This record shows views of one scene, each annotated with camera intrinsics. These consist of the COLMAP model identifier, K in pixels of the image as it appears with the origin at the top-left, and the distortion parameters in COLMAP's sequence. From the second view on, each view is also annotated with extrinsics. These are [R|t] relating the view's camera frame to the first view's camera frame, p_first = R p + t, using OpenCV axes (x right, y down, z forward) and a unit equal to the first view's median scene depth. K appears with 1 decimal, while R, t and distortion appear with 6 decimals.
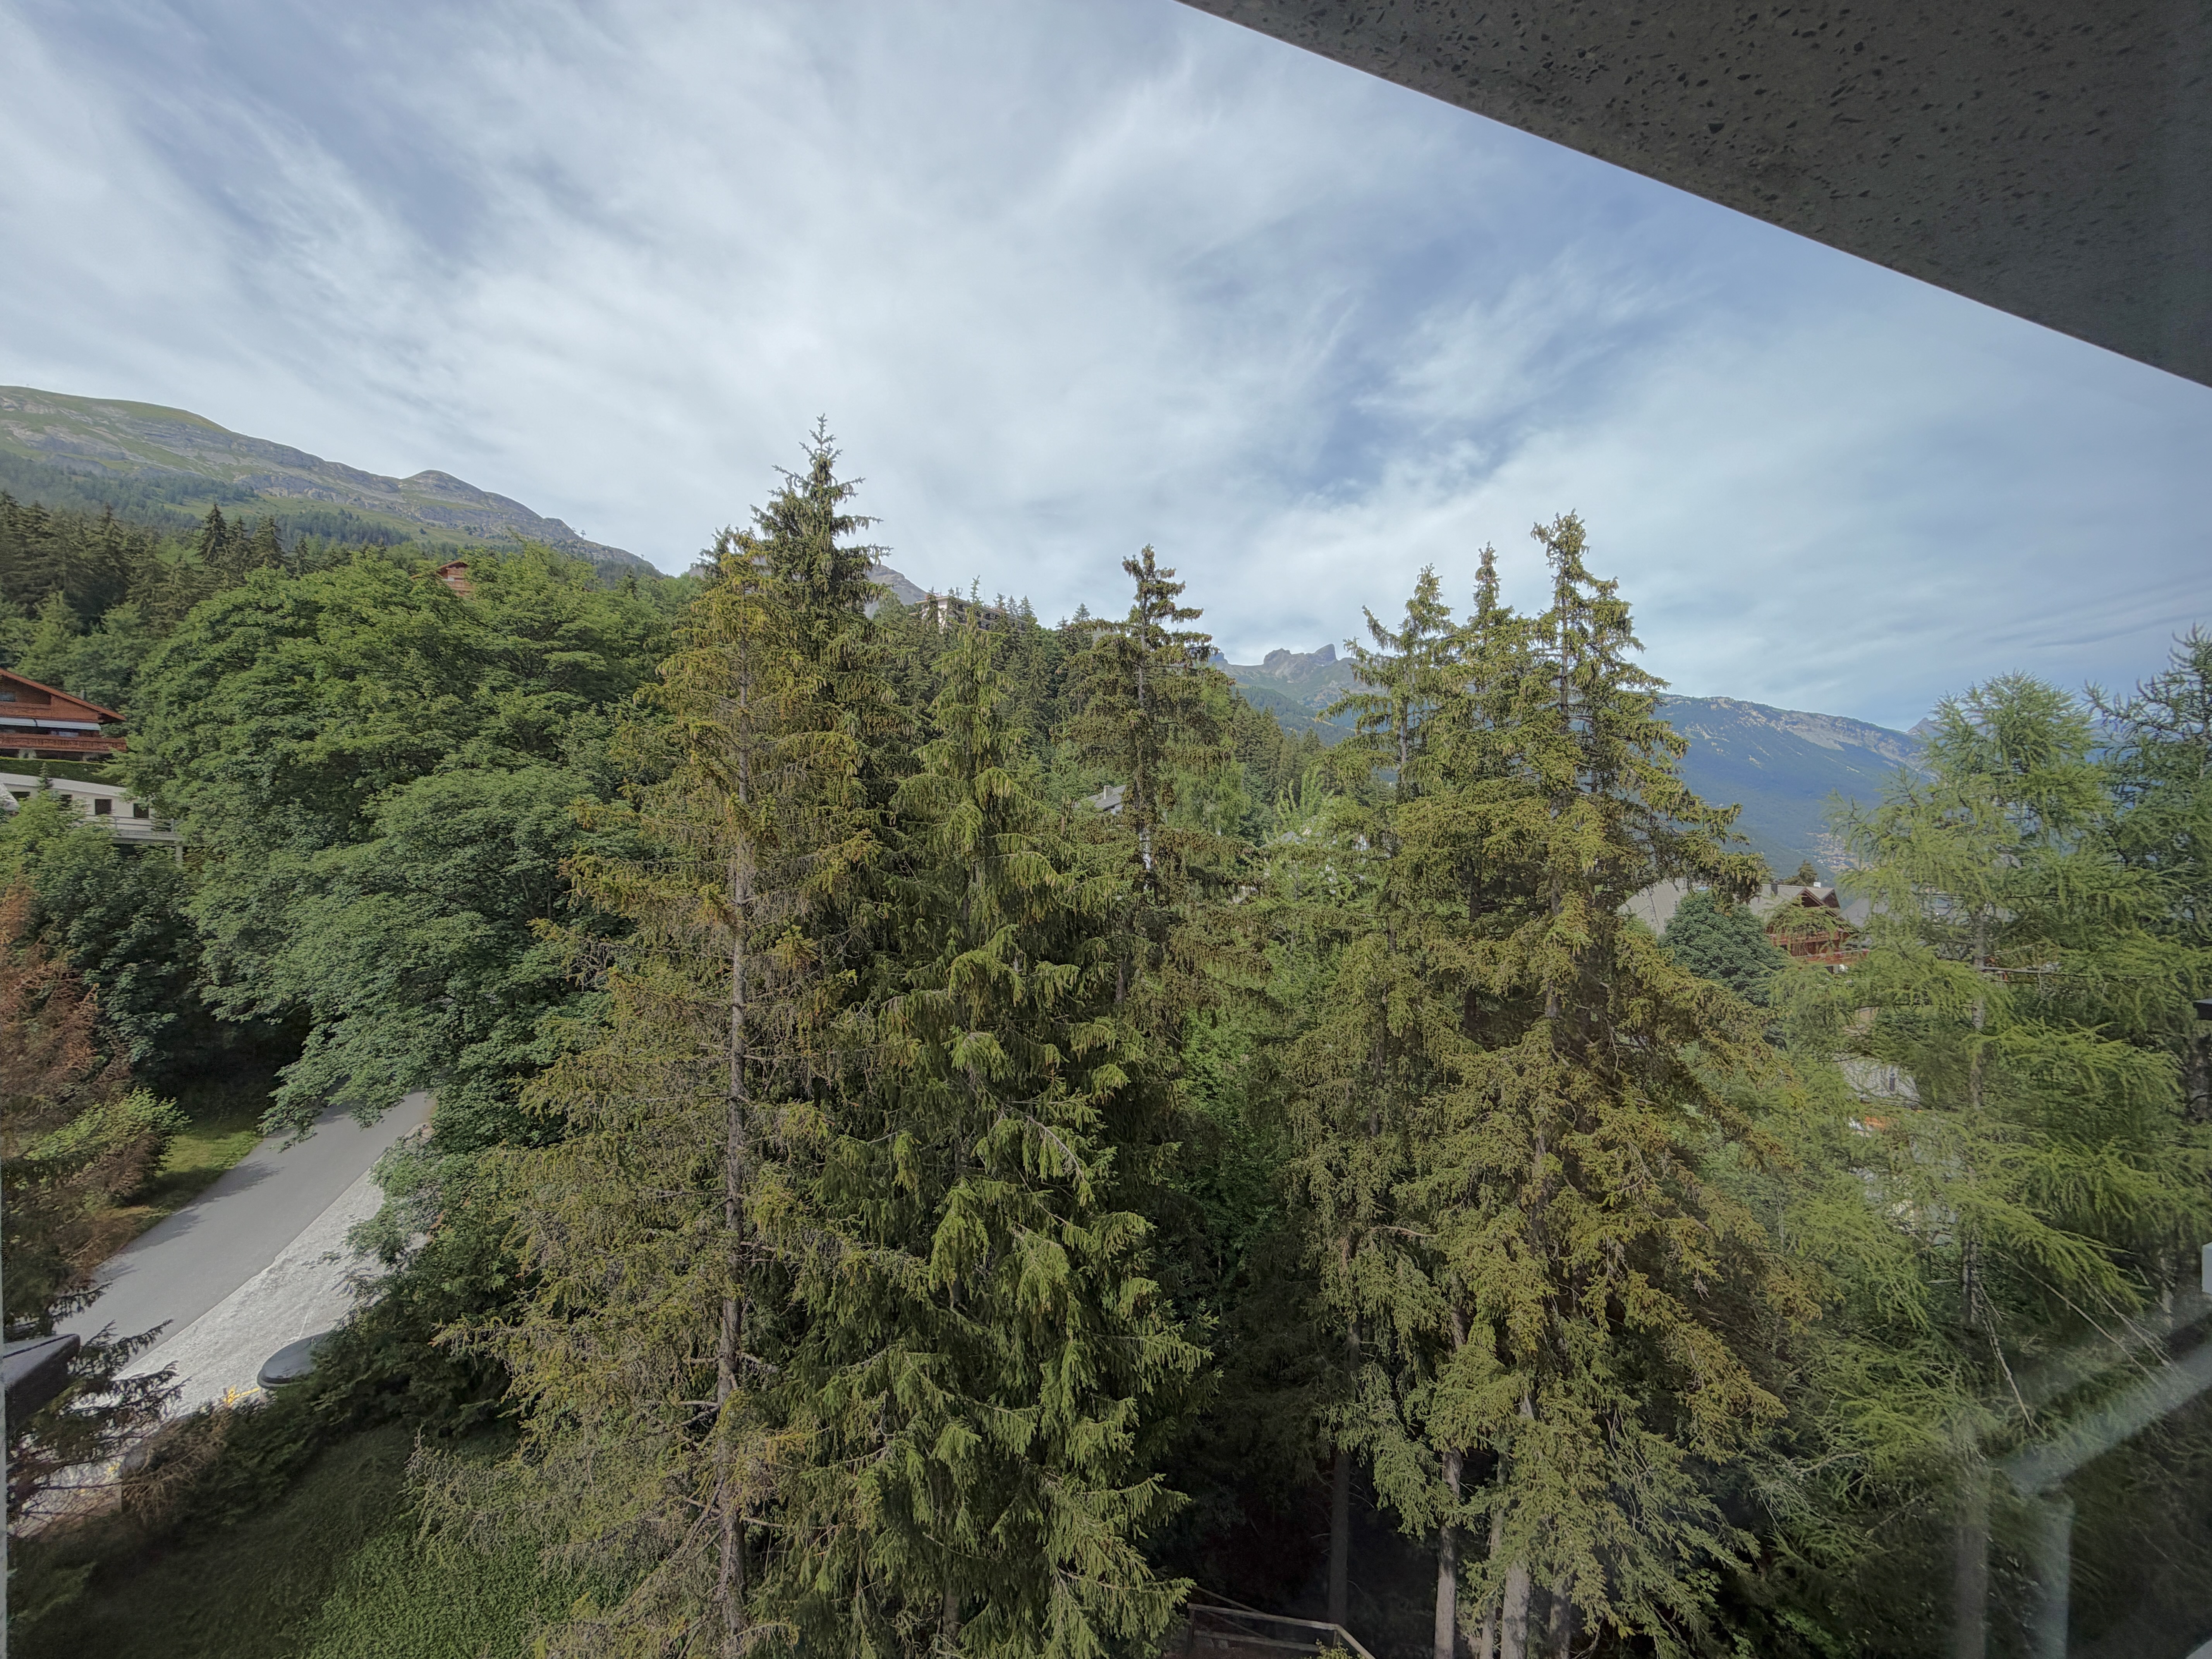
lens RADIAL K [[879.4, 0, 1106.0], [0, 879.4, 829.5], [0, 0, 1]] dist [-0.002696, -0.000397]
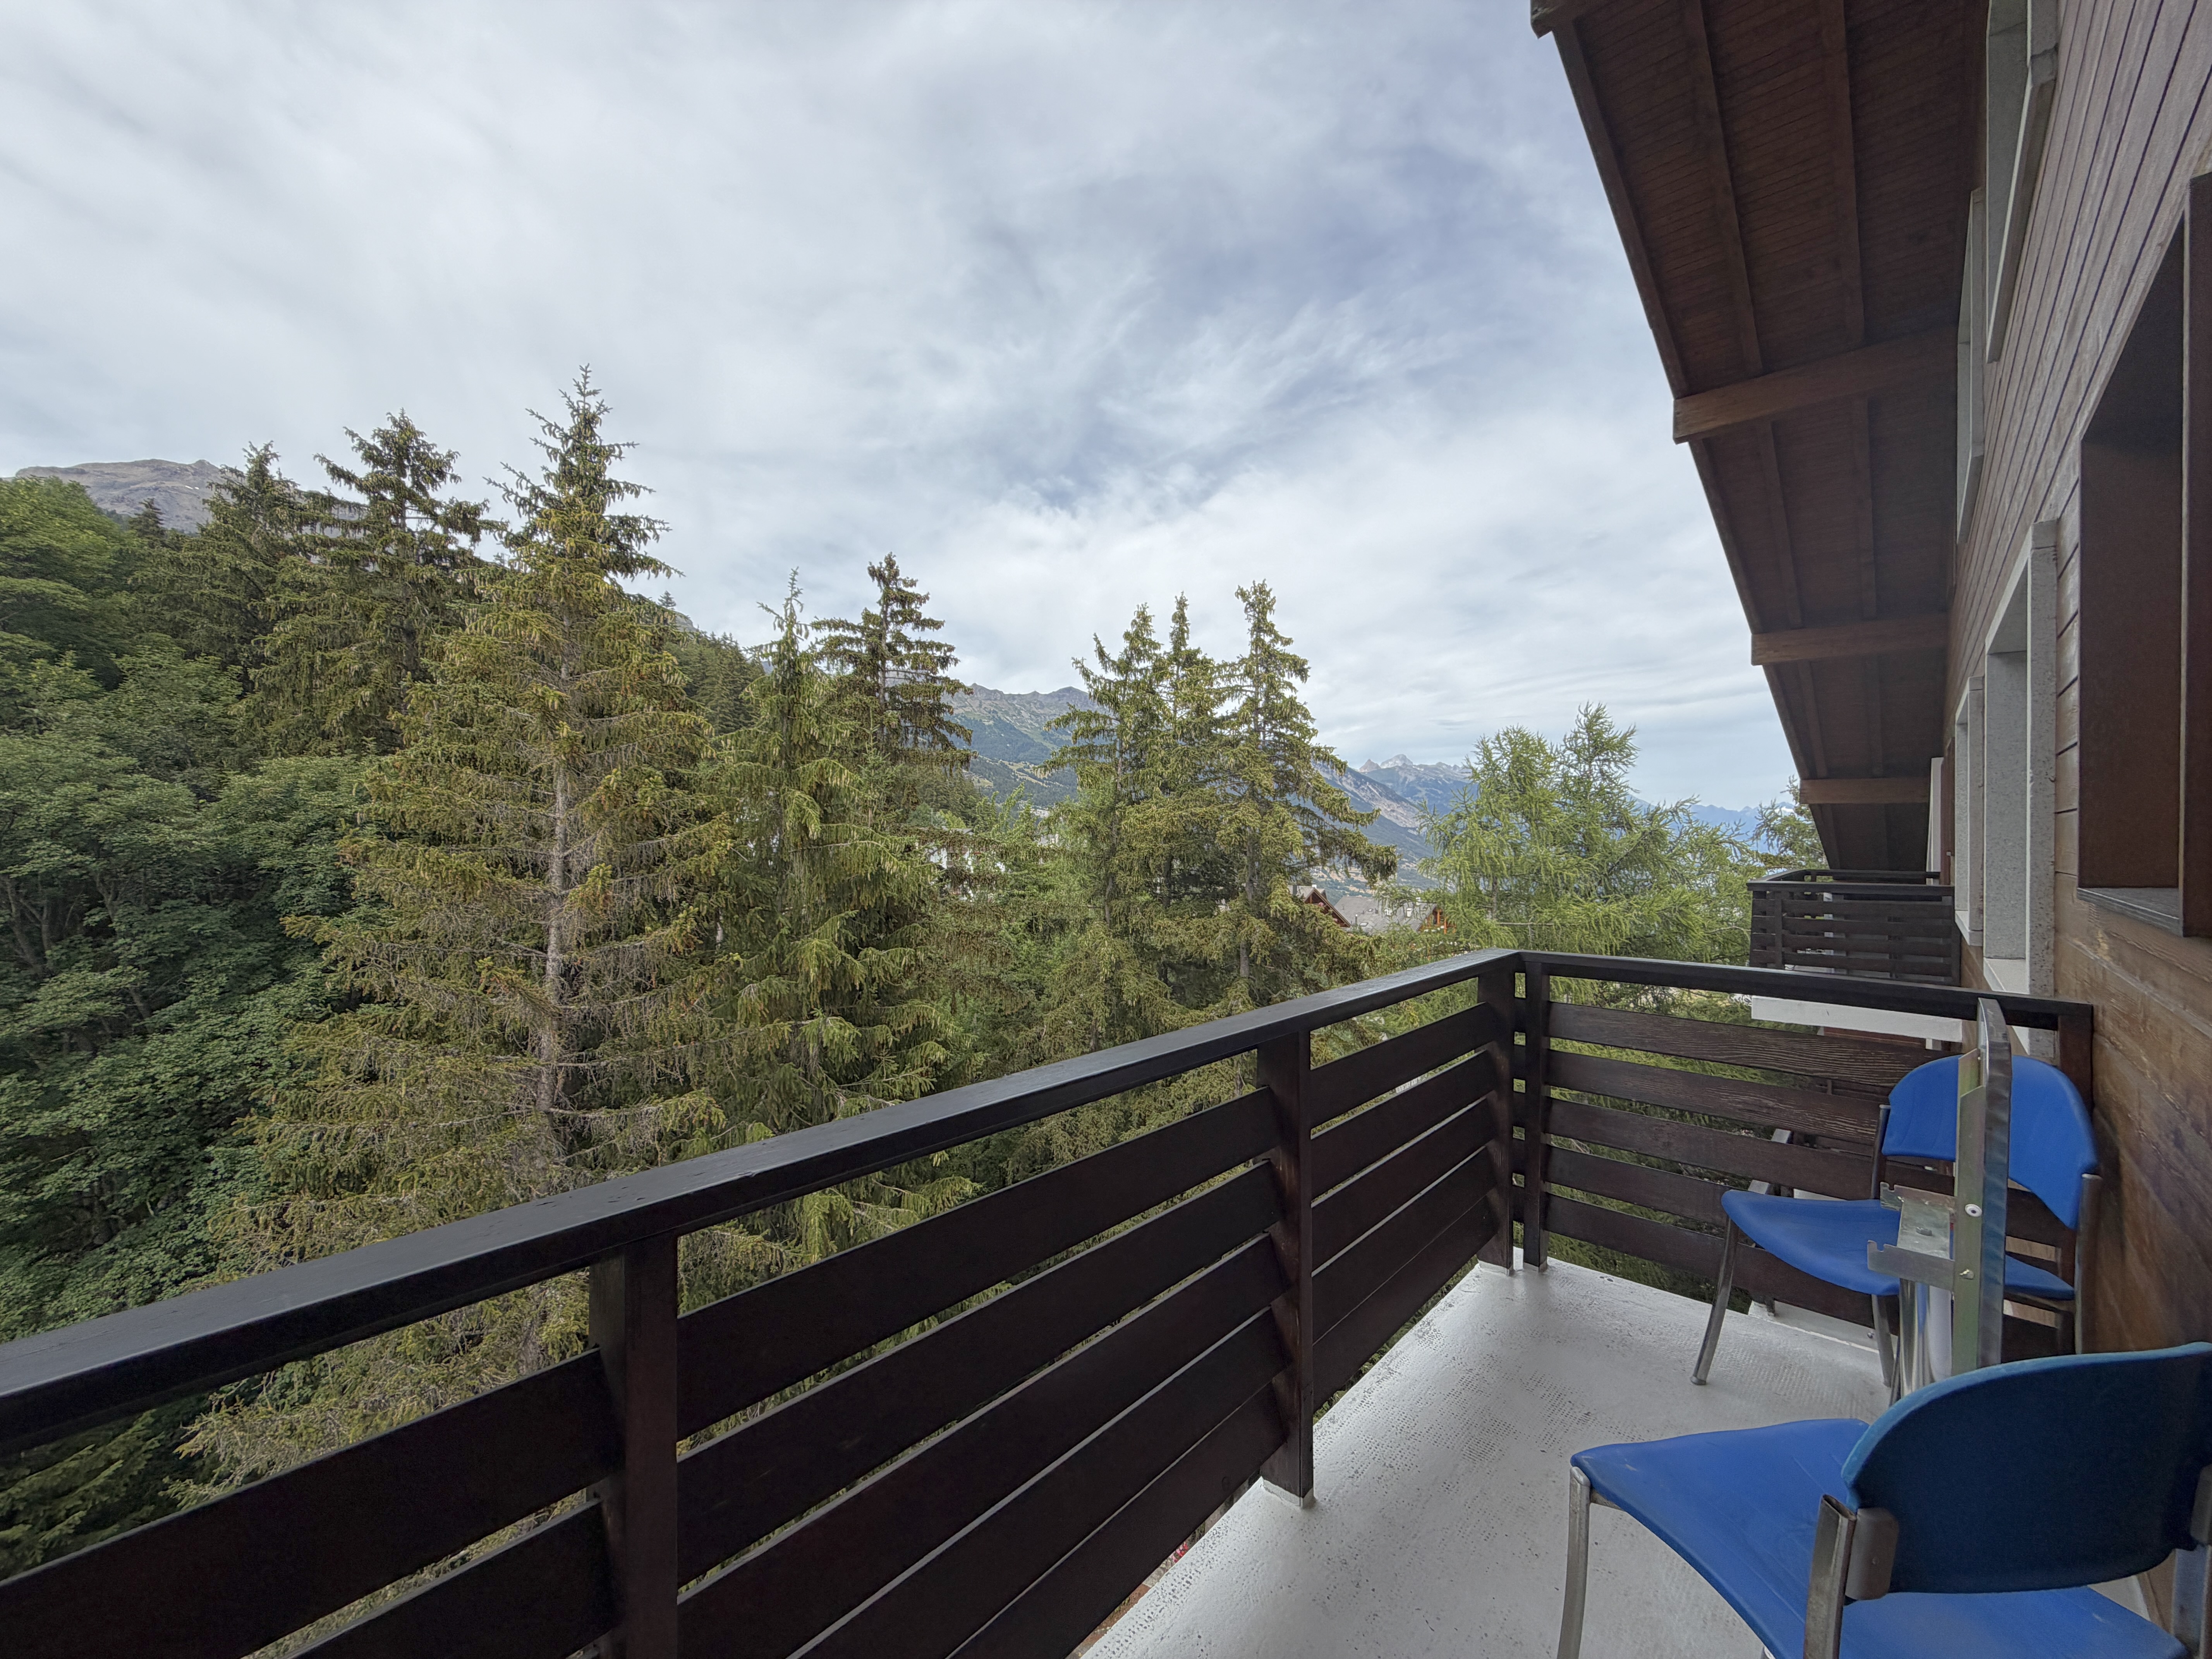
lens RADIAL K [[882.0, 0, 1081.7], [0, 882.0, 831.6], [0, 0, 1]] dist [0.001184, 0.000493]
pose [[0.905084, 0.008656, 0.425144, -0.202124], [-0.003553, 0.999912, -0.012793, 0.018695], [-0.425217, 0.010068, 0.905035, -0.037304]]
